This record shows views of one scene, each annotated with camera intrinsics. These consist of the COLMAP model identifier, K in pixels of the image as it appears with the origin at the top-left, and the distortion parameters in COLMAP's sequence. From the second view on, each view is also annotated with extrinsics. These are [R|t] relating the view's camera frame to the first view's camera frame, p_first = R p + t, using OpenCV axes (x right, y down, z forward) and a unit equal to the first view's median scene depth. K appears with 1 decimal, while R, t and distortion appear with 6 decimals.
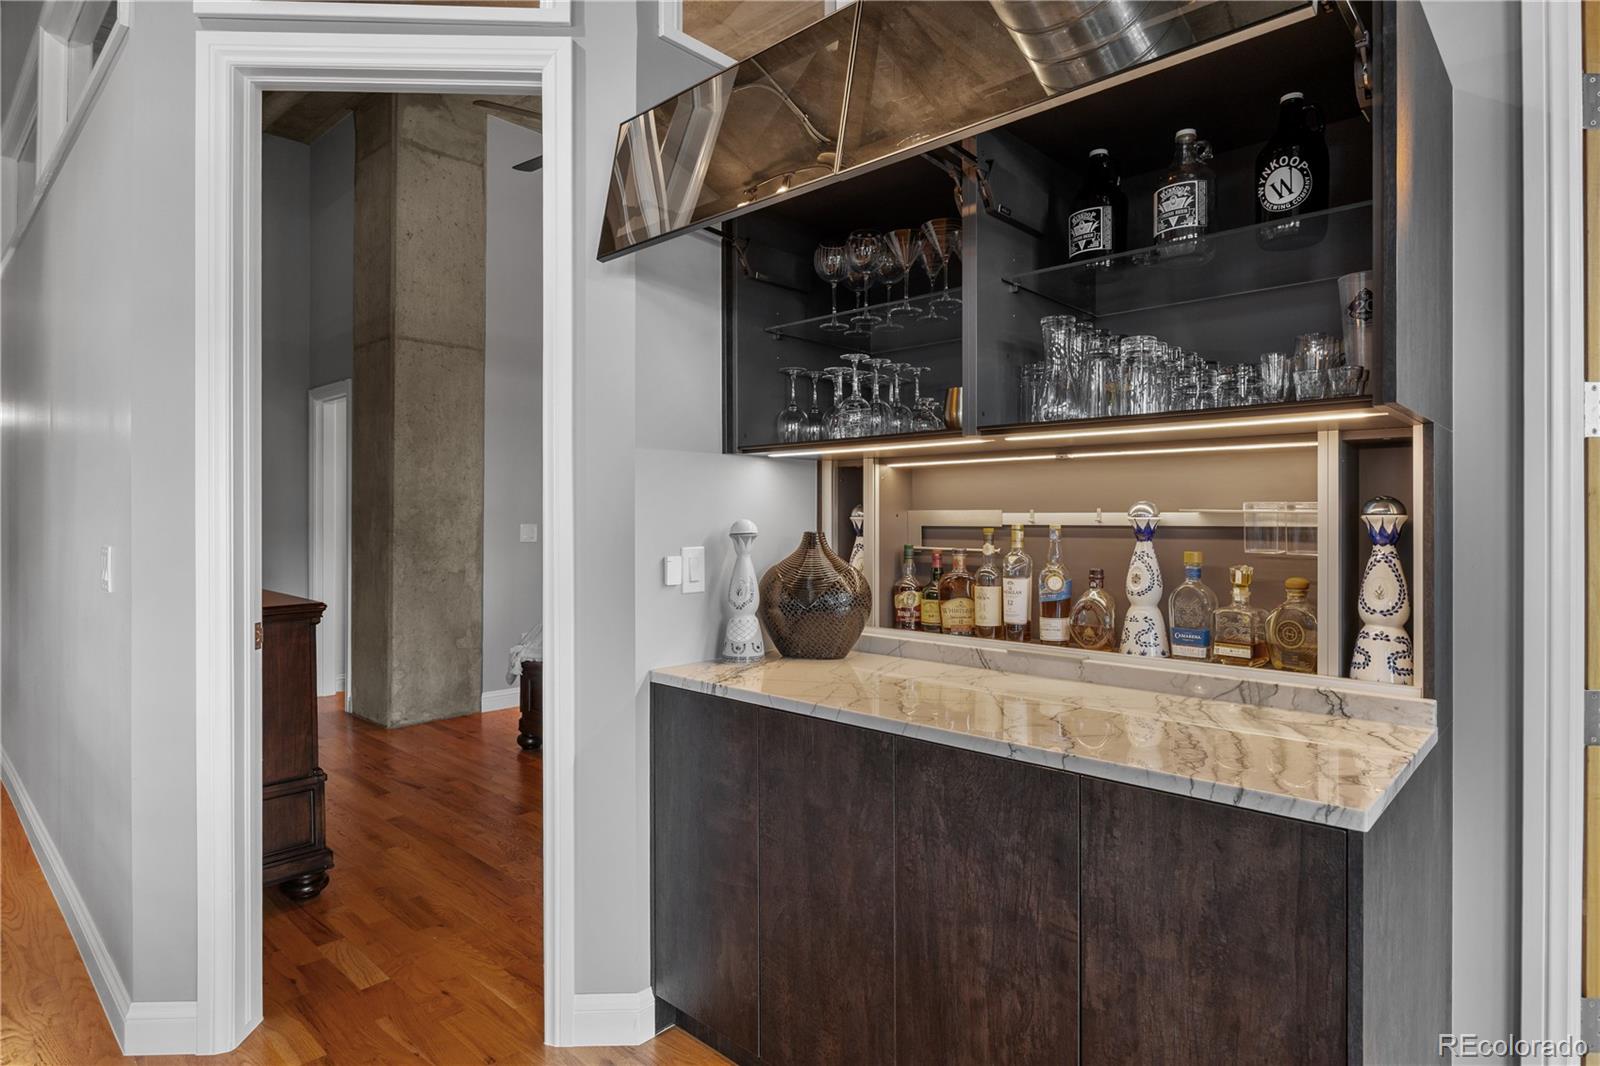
lens RADIAL K [[875.0, 0, 797.9], [0, 875.0, 535.7], [0, 0, 1]] dist [-0.010356, -0.001554]
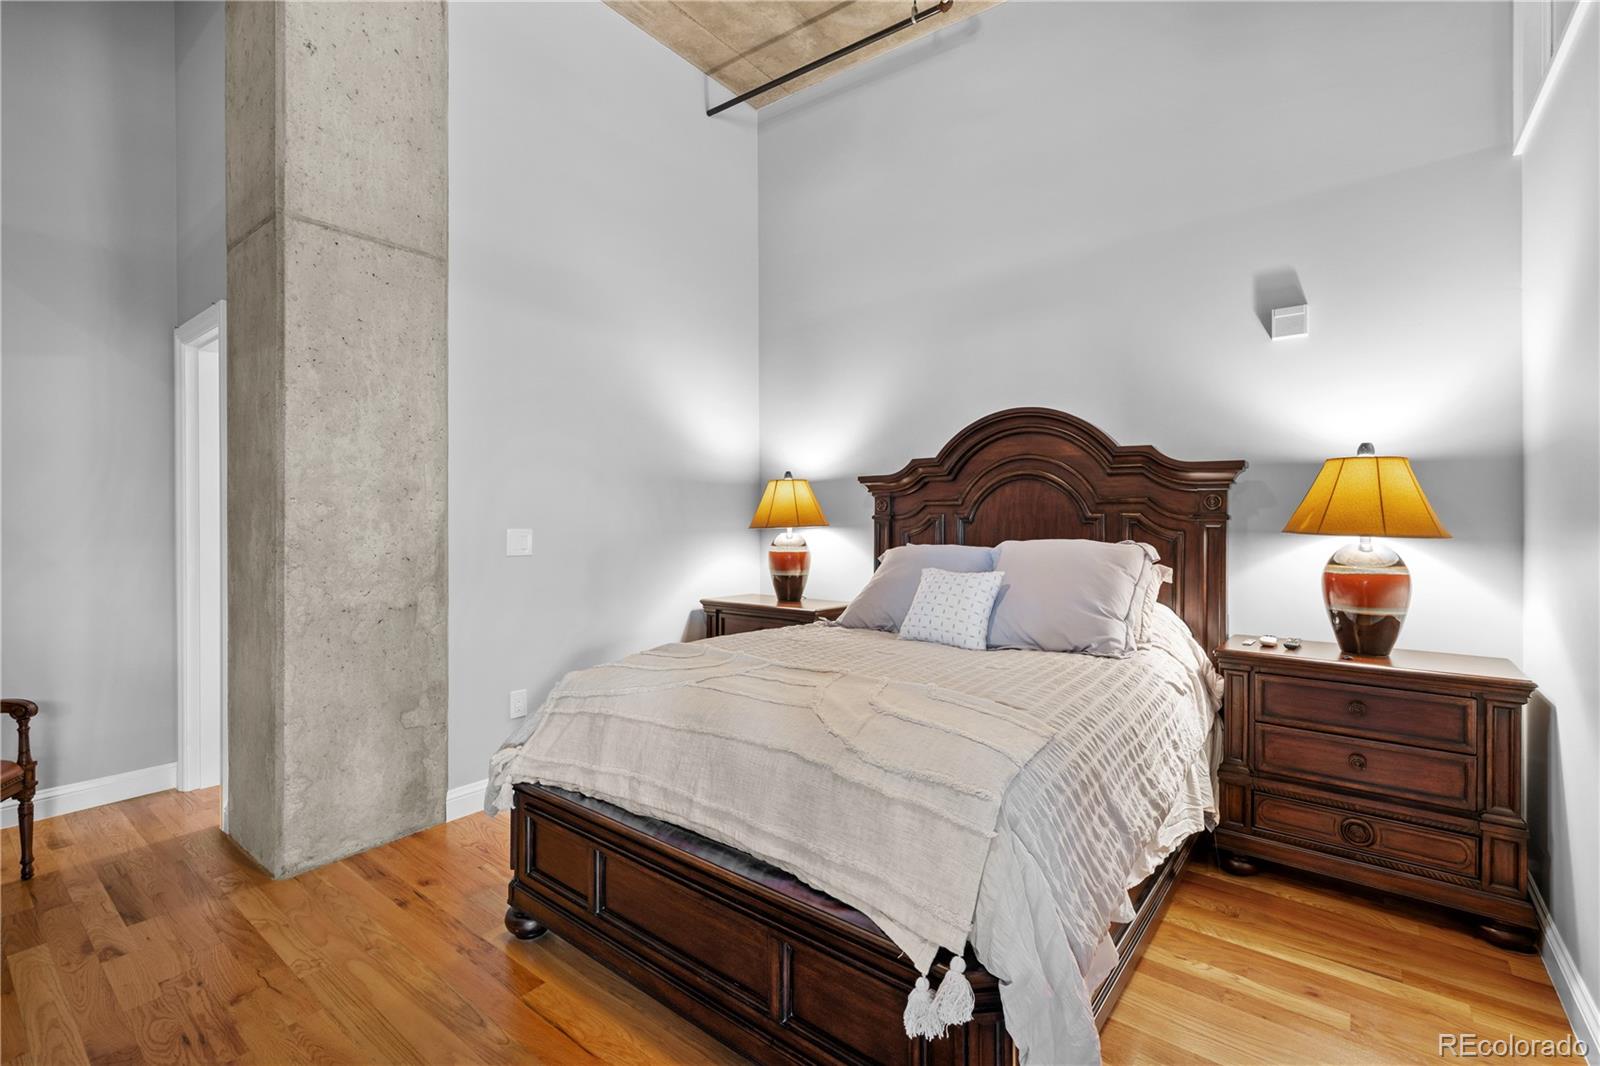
lens RADIAL K [[714.7, 0, 805.3], [0, 714.7, 525.2], [0, 0, 1]] dist [0.001623, -0.000186]
pose [[0.995650, -0.010445, 0.092583, -0.151554], [0.011319, 0.999896, -0.008915, -0.009127], [-0.092480, 0.009924, 0.995665, 0.468022]]
